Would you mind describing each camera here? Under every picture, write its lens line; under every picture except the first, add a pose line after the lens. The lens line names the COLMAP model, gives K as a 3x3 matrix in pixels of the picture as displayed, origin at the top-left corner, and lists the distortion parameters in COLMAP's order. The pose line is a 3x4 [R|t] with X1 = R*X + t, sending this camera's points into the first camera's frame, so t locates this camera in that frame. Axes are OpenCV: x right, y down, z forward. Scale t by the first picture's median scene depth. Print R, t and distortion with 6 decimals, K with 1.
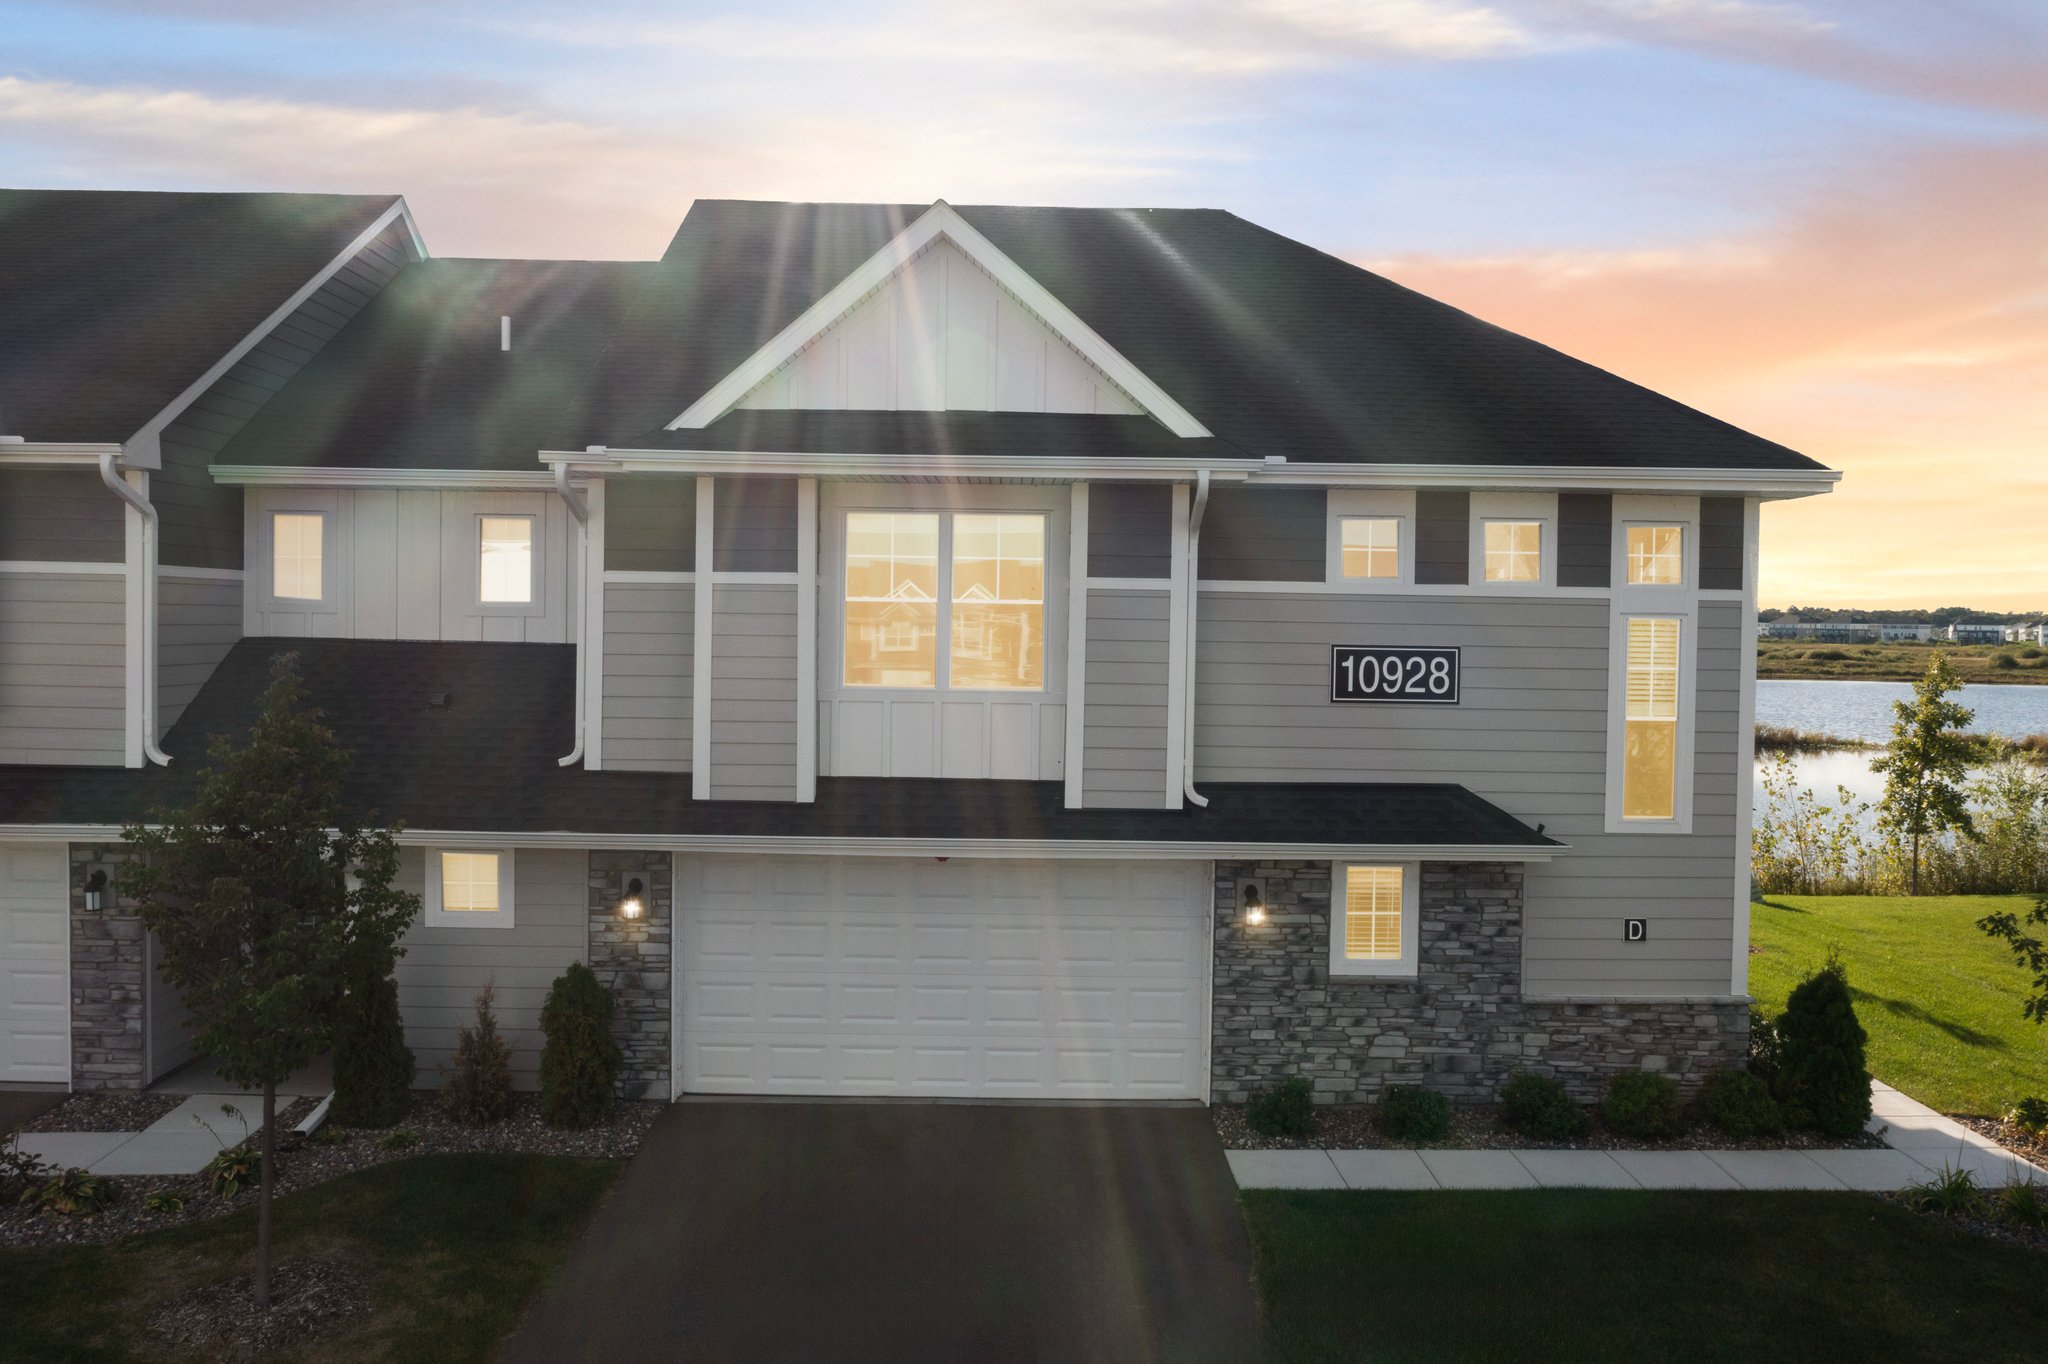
lens RADIAL K [[1623.5, 0, 1019.9], [0, 1623.5, 668.8], [0, 0, 1]] dist [-0.030586, -0.001733]
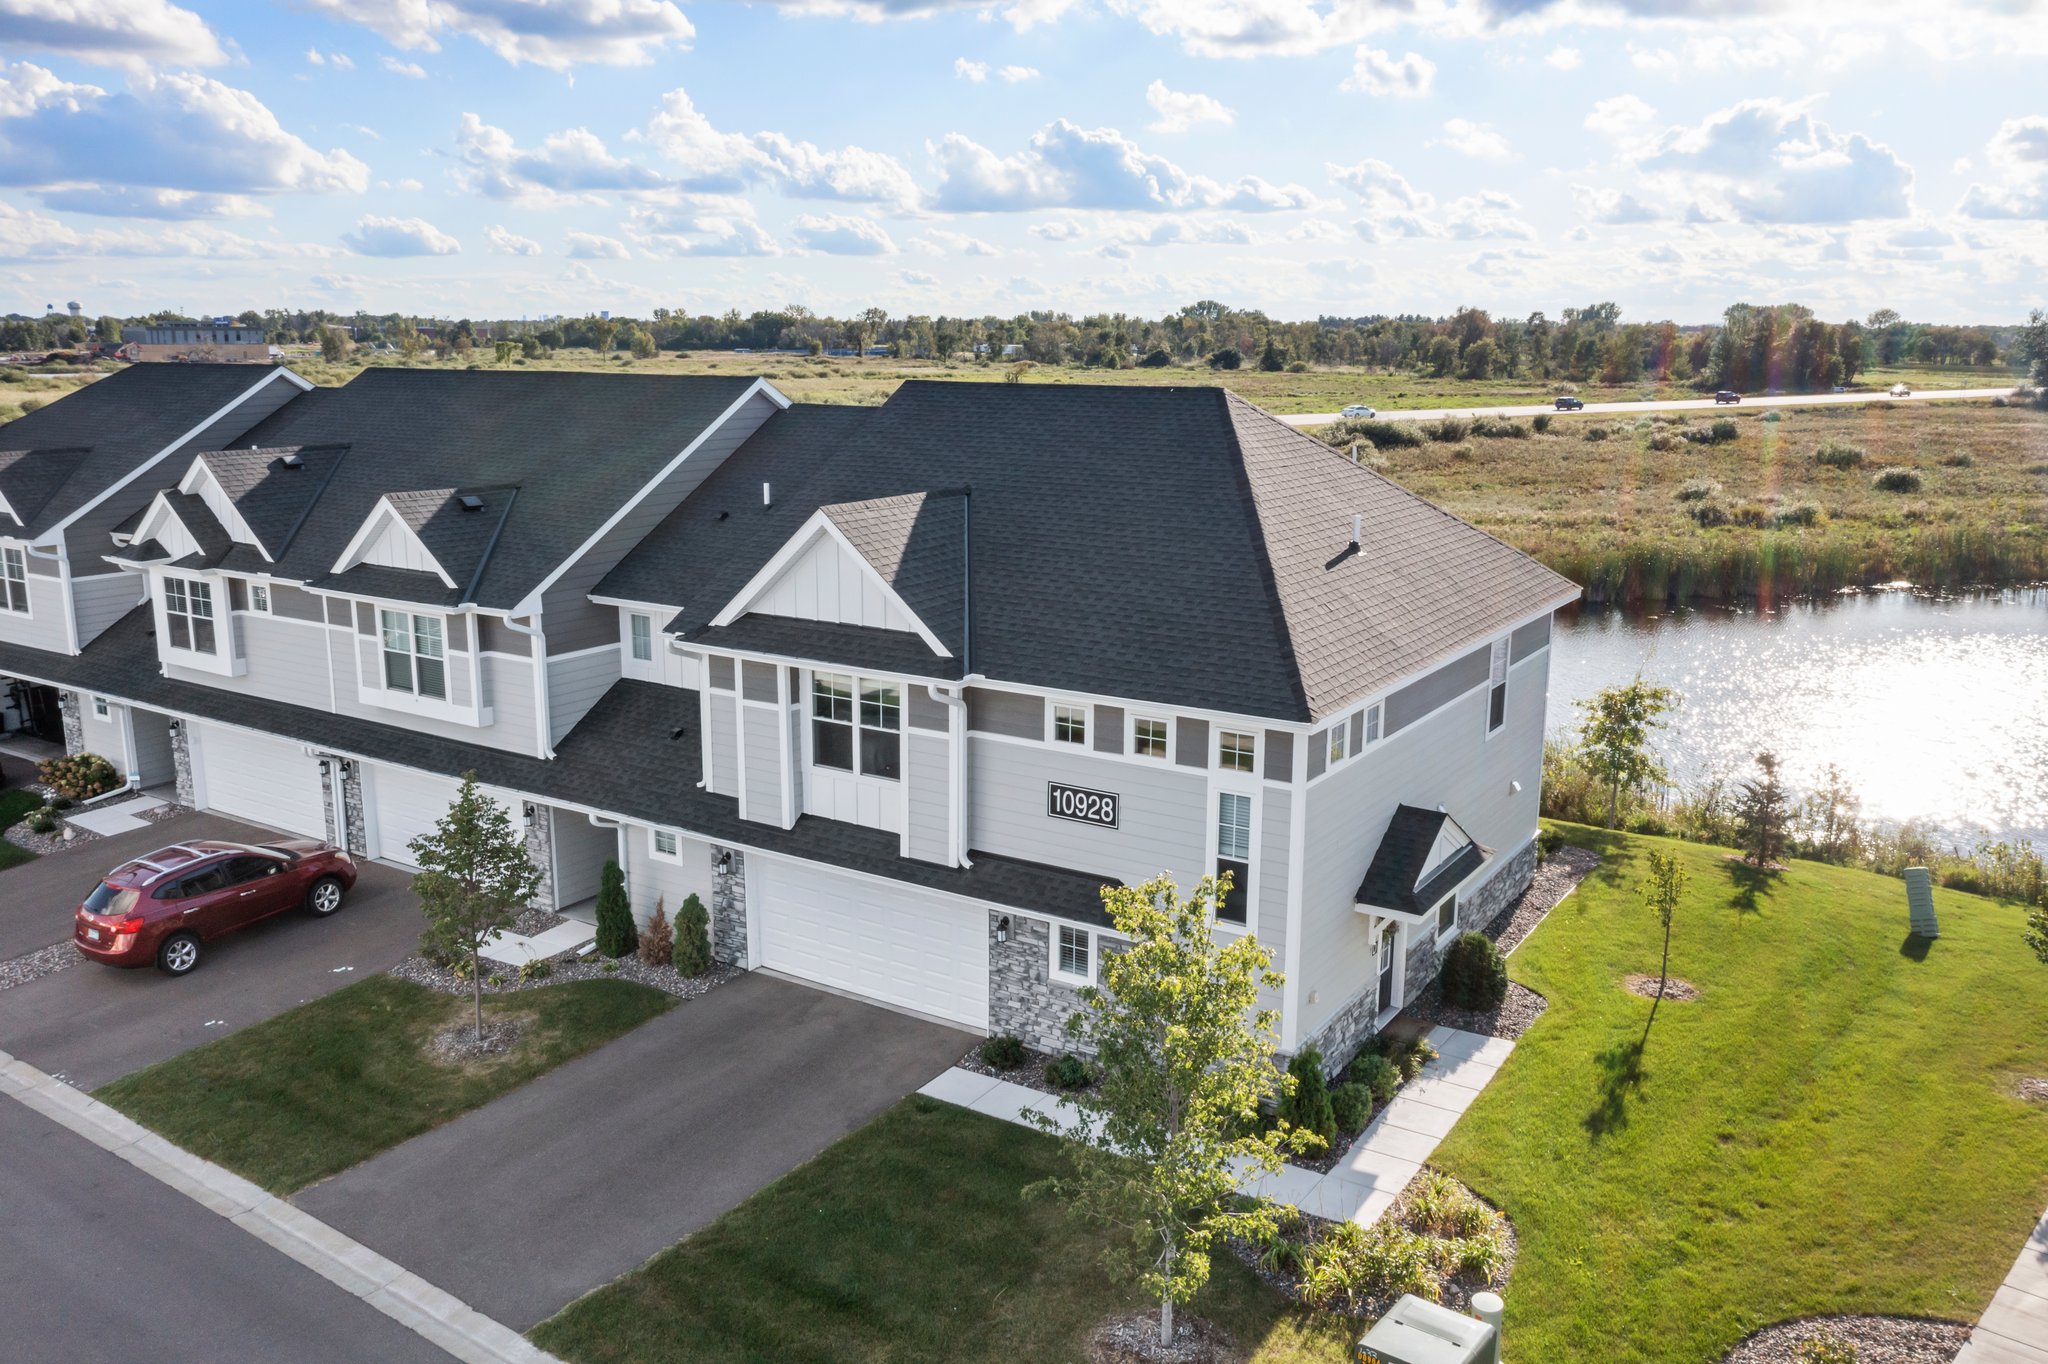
lens RADIAL K [[1623.5, 0, 1019.9], [0, 1623.5, 668.8], [0, 0, 1]] dist [-0.030586, -0.001733]
pose [[0.830384, 0.102140, -0.547749, 1.027716], [-0.007092, 0.984912, 0.172908, -0.397263], [0.557146, -0.139695, 0.818580, -0.300515]]
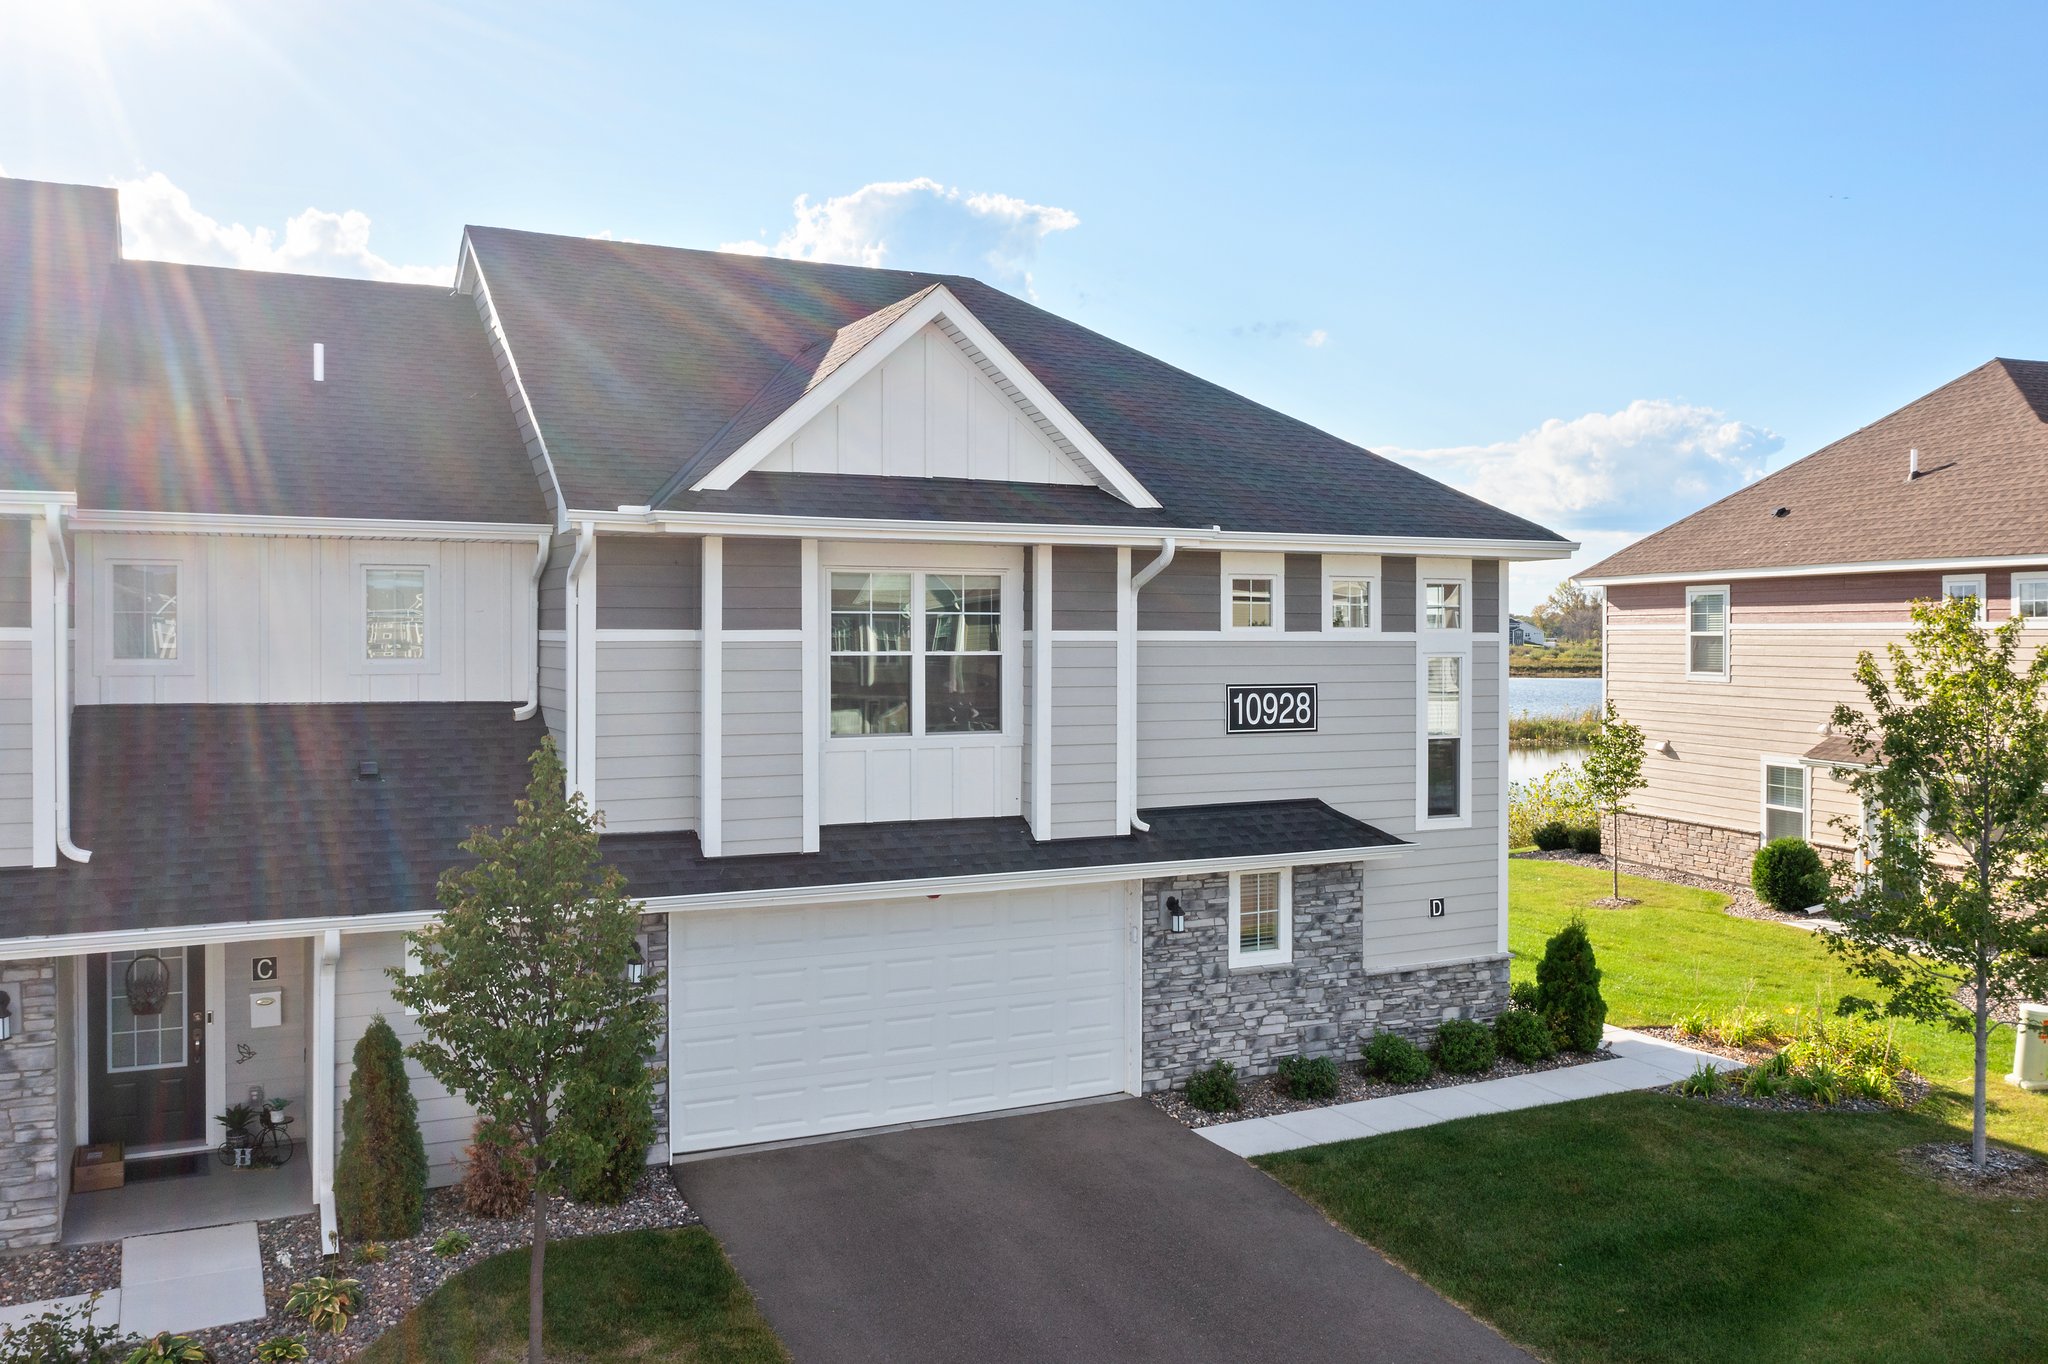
lens RADIAL K [[1647.0, 0, 1026.3], [0, 1647.0, 642.2], [0, 0, 1]] dist [-0.030006, -0.006832]
pose [[0.902019, -0.016401, 0.431386, -0.447019], [0.024306, 0.999622, -0.012817, -0.033669], [-0.431012, 0.022046, 0.902077, -0.006094]]
